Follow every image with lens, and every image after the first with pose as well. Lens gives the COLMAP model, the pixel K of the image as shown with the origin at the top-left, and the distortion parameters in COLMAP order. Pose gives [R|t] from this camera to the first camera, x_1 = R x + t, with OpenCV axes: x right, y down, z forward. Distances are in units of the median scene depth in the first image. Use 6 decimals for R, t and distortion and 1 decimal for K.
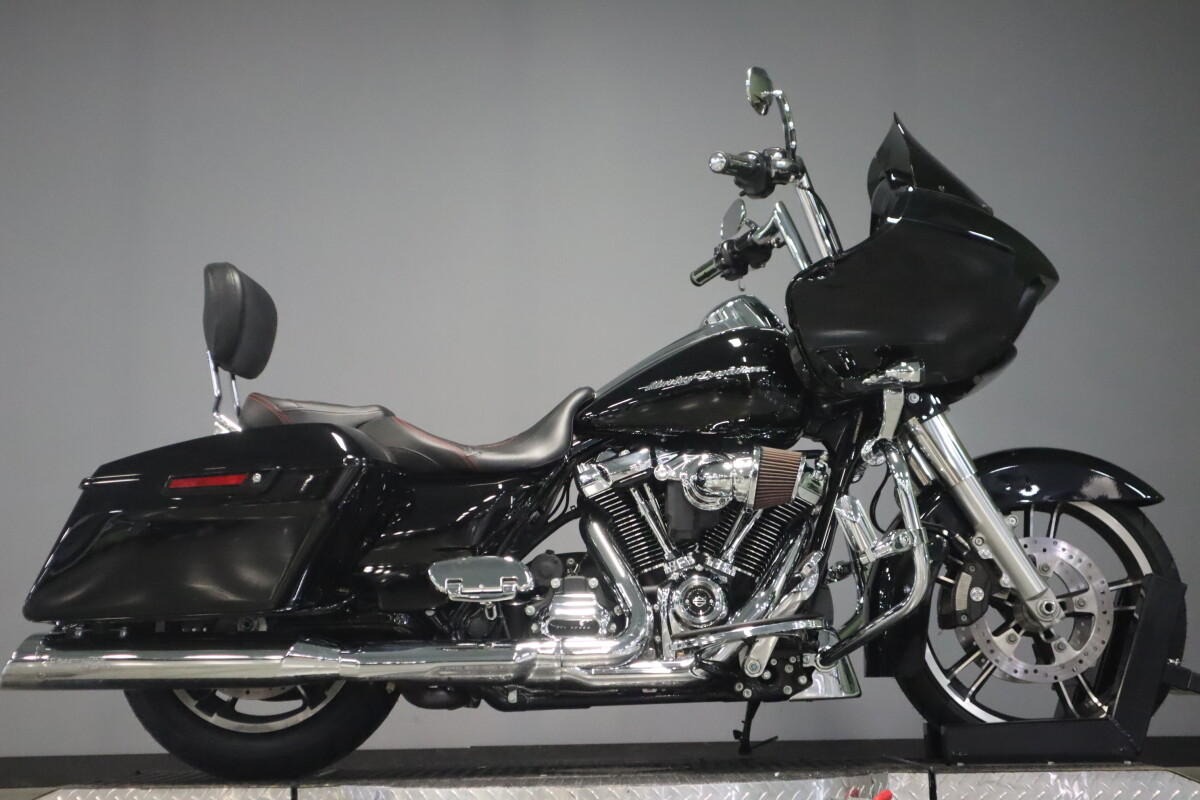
lens RADIAL K [[1725.6, 0, 600.0], [0, 1725.6, 400.0], [0, 0, 1]] dist [0.004545, 0.130421]
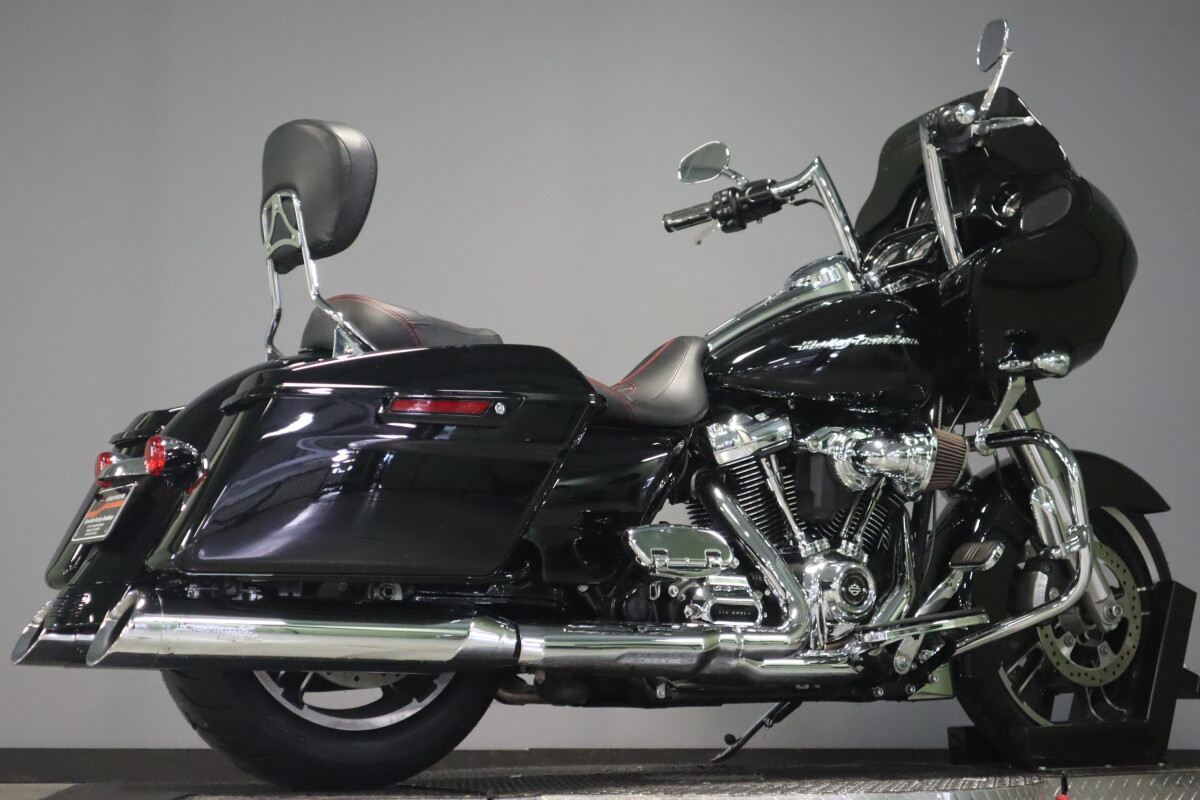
lens RADIAL K [[2009.5, 0, 601.1], [0, 2009.5, 359.8], [0, 0, 1]] dist [-0.013608, -0.235807]
pose [[0.841525, 0.106762, 0.529563, -0.608763], [-0.103287, 0.993990, -0.036259, 0.047848], [-0.530252, -0.024184, 0.847495, 0.177694]]
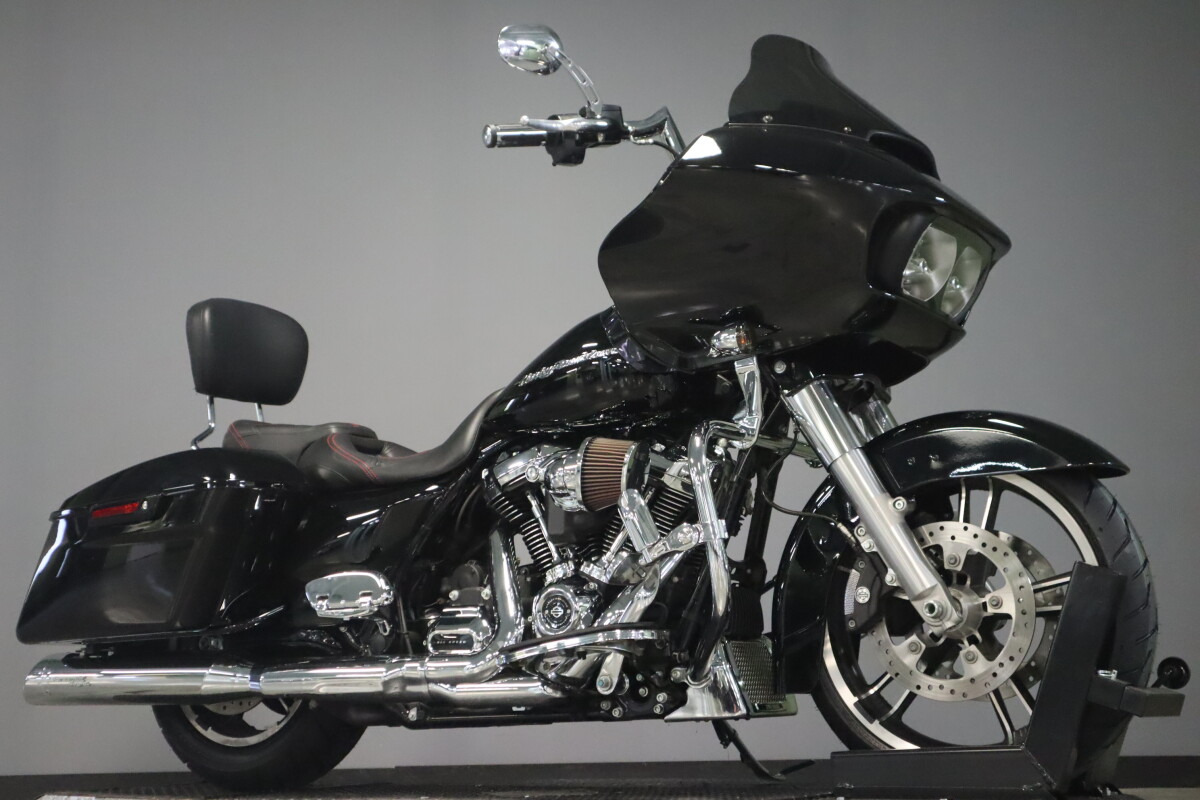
lens RADIAL K [[1725.6, 0, 600.0], [0, 1725.6, 400.0], [0, 0, 1]] dist [0.004545, 0.130421]
pose [[0.859653, -0.084316, -0.503872, 0.534802], [0.083499, 0.996213, -0.024246, 0.028278], [0.504008, -0.021230, 0.863438, 0.217655]]
